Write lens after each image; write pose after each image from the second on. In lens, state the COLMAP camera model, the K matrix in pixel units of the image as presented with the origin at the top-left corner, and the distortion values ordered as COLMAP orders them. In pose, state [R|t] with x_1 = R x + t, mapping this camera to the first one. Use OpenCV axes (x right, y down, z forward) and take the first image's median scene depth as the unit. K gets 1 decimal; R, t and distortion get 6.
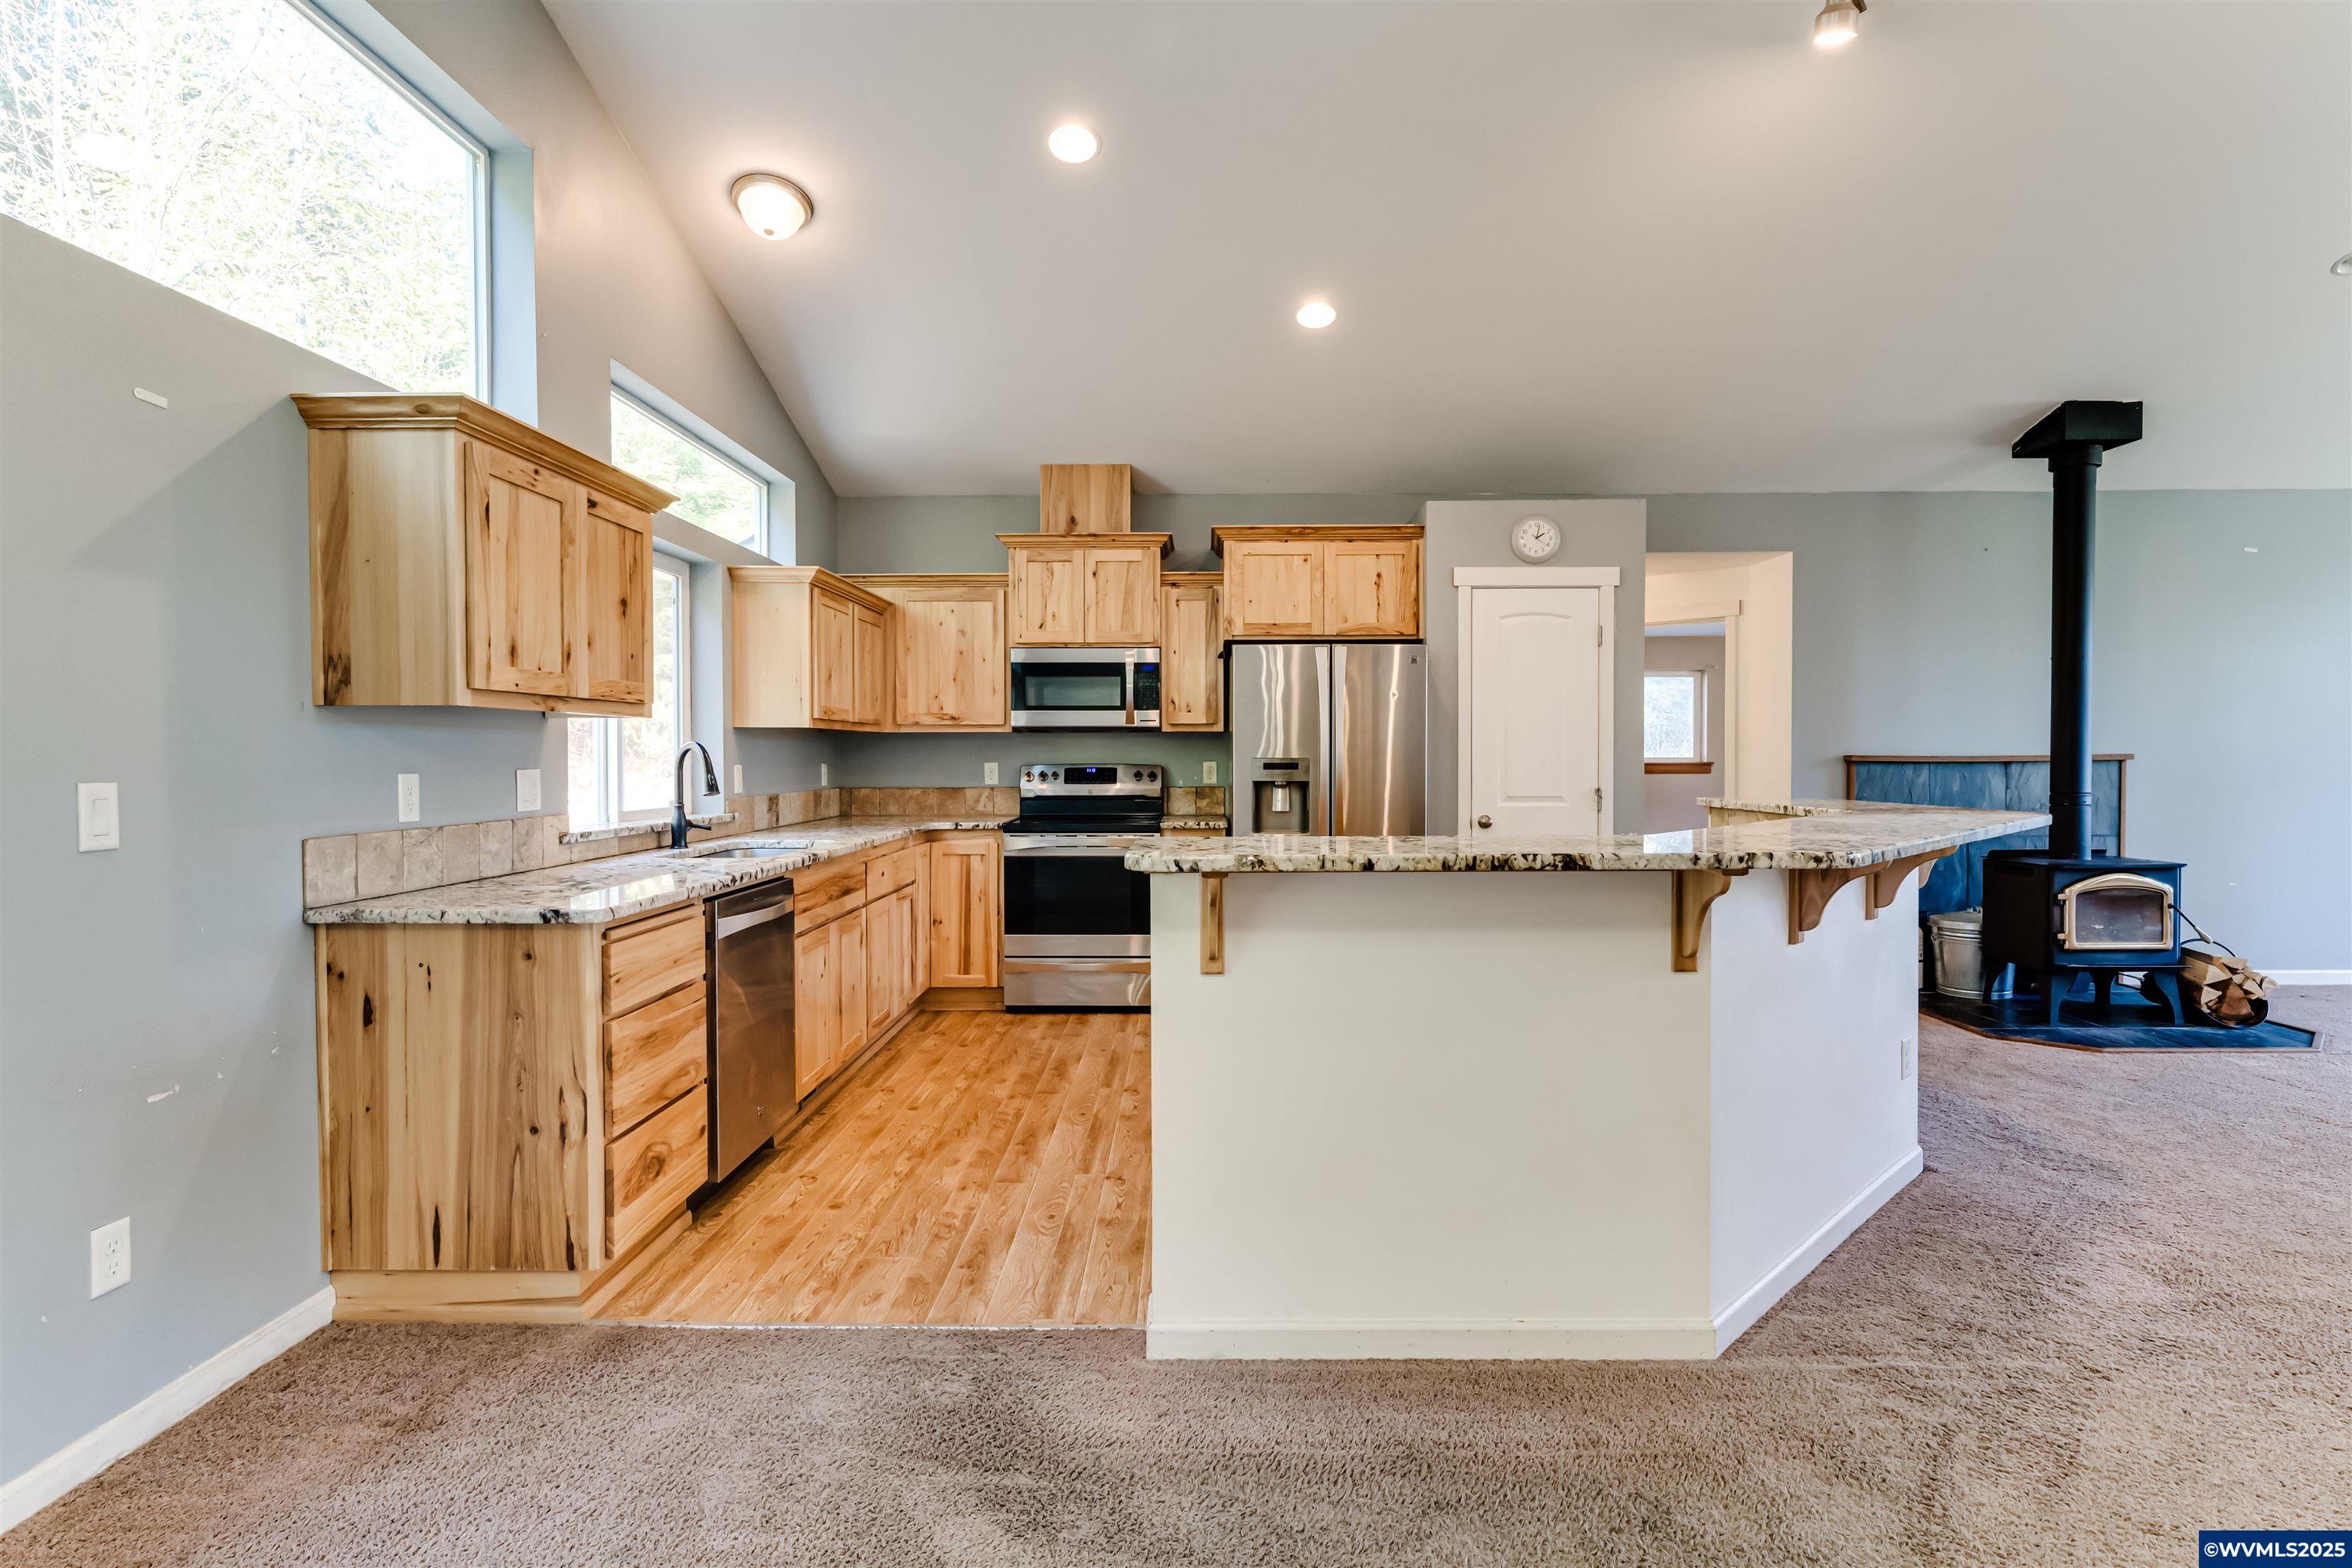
lens RADIAL K [[1225.5, 0, 1176.8], [0, 1225.5, 775.8], [0, 0, 1]] dist [-0.000673, -0.000033]
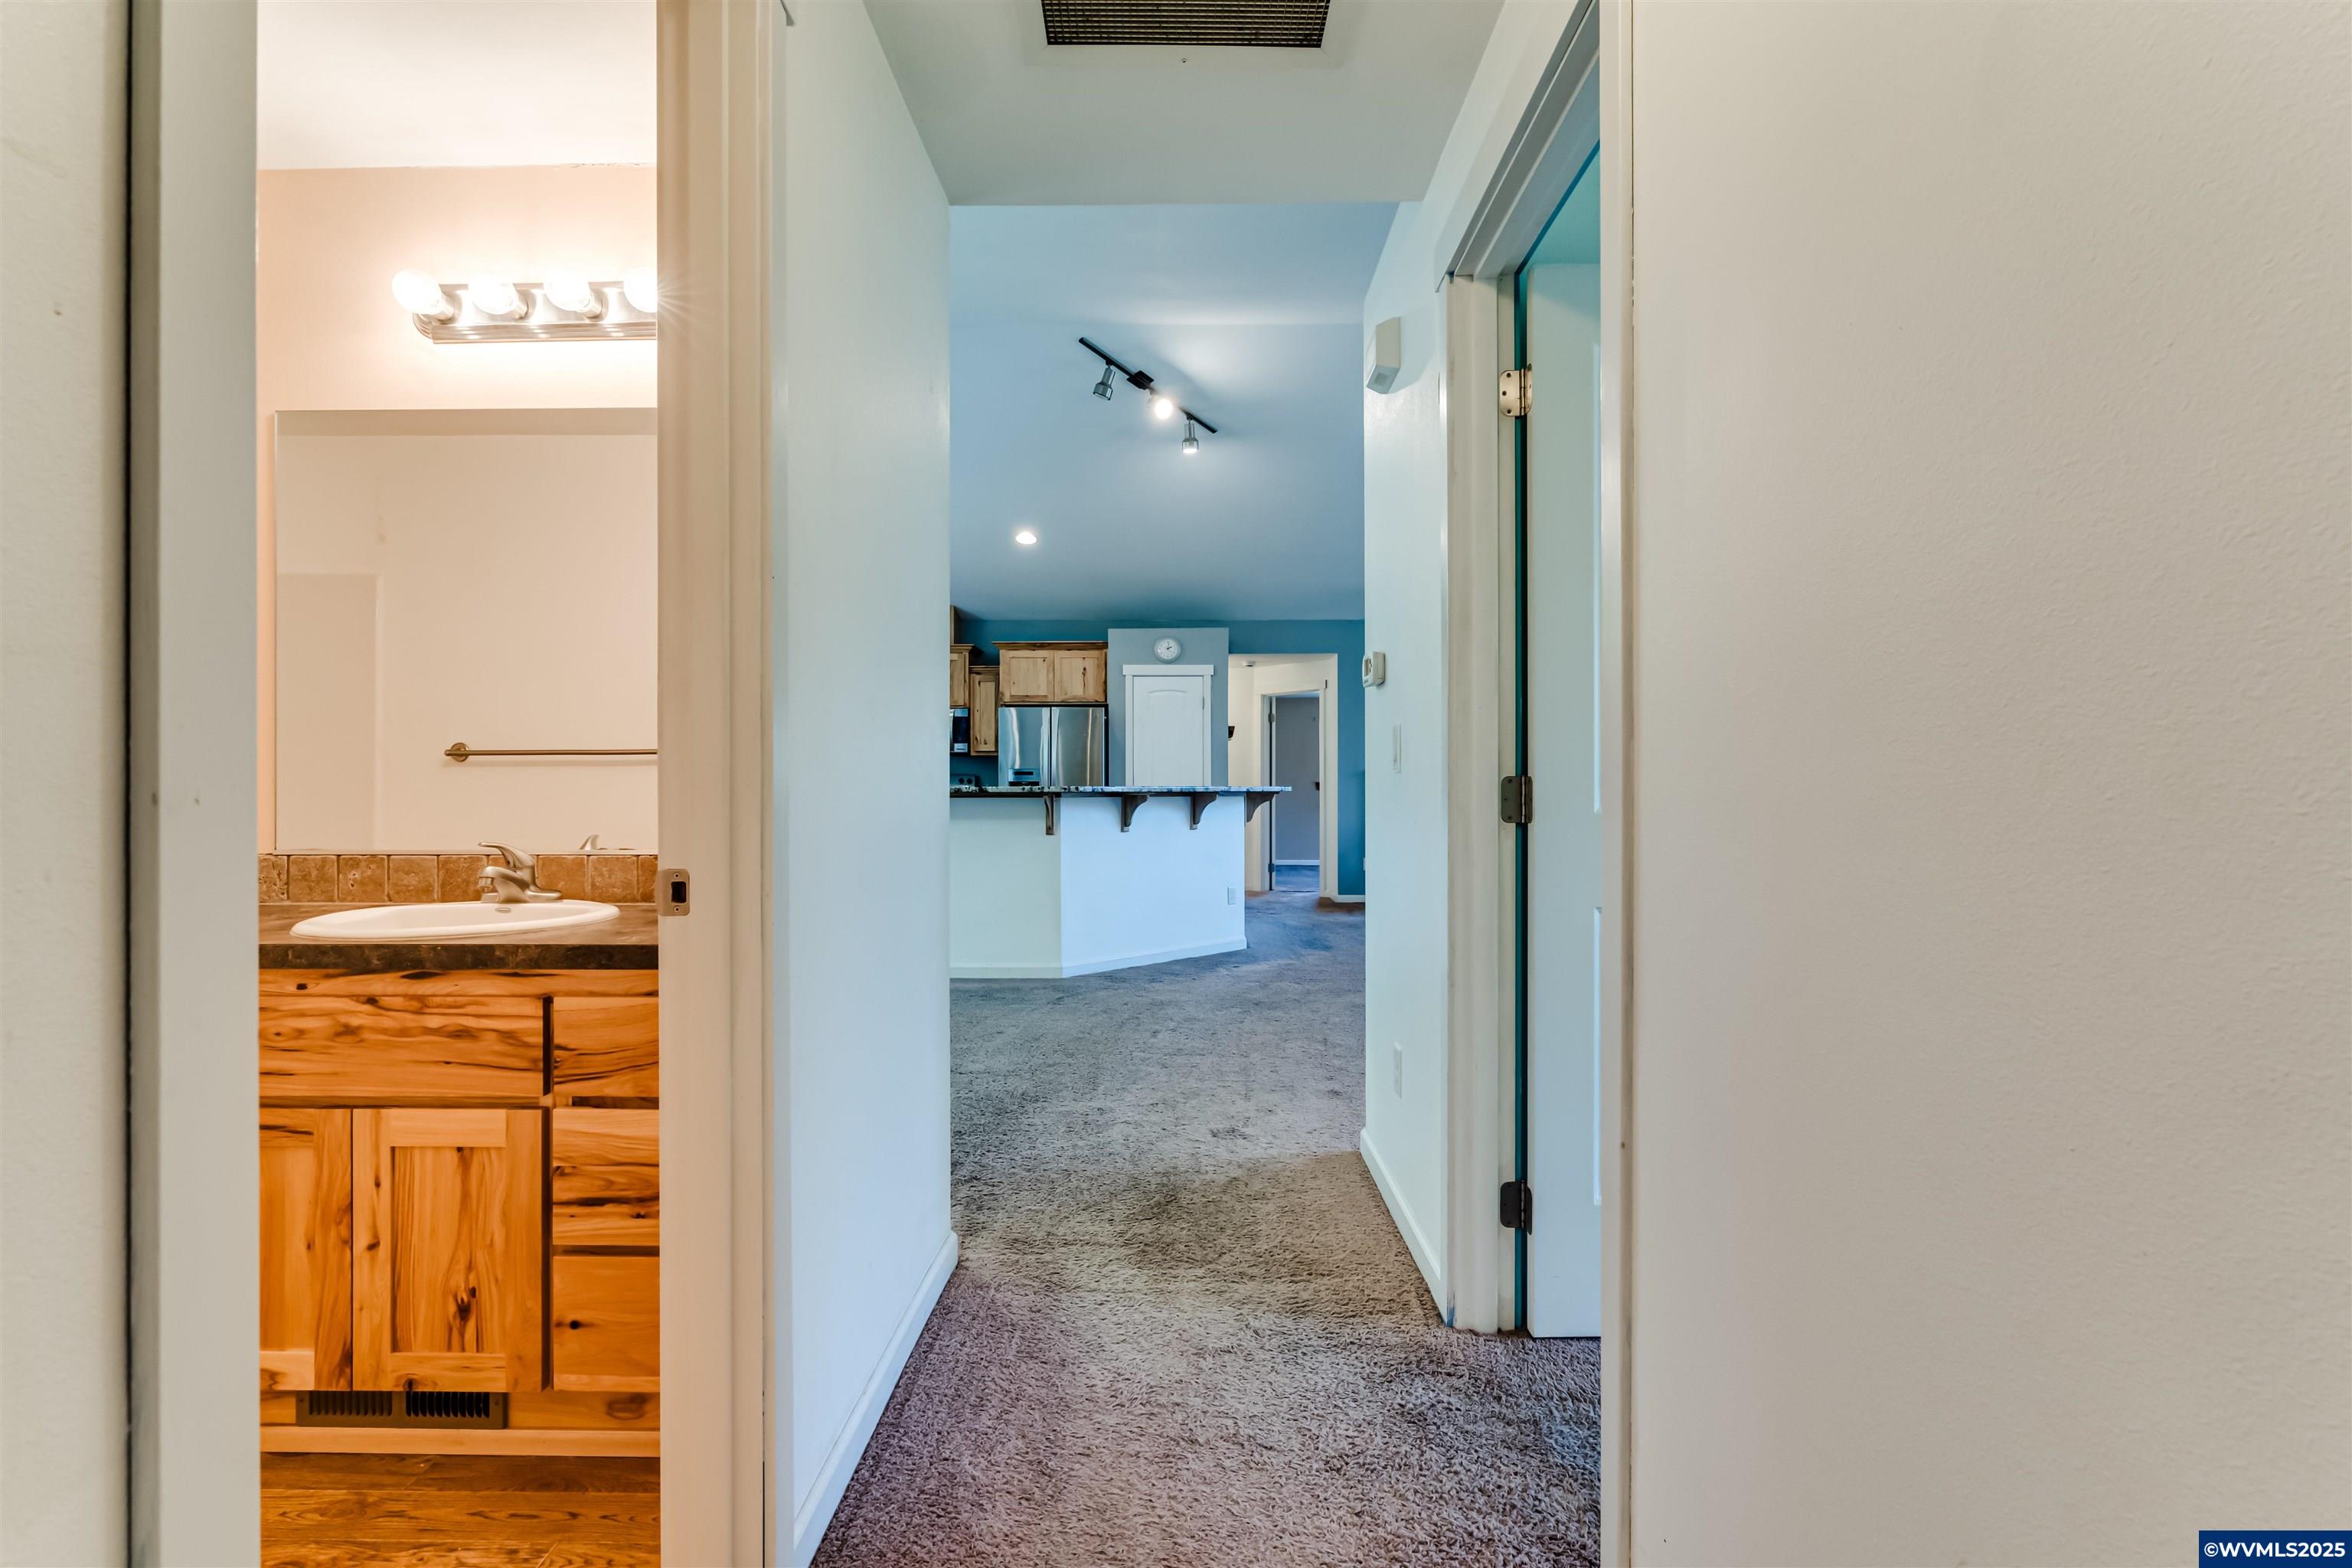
lens RADIAL K [[1086.8, 0, 1177.6], [0, 1086.8, 790.5], [0, 0, 1]] dist [-0.002220, -0.000068]
pose [[0.999929, -0.001503, 0.011842, 0.284650], [0.001705, 0.999854, -0.017023, 0.044460], [-0.011814, 0.017042, 0.999785, -0.611590]]
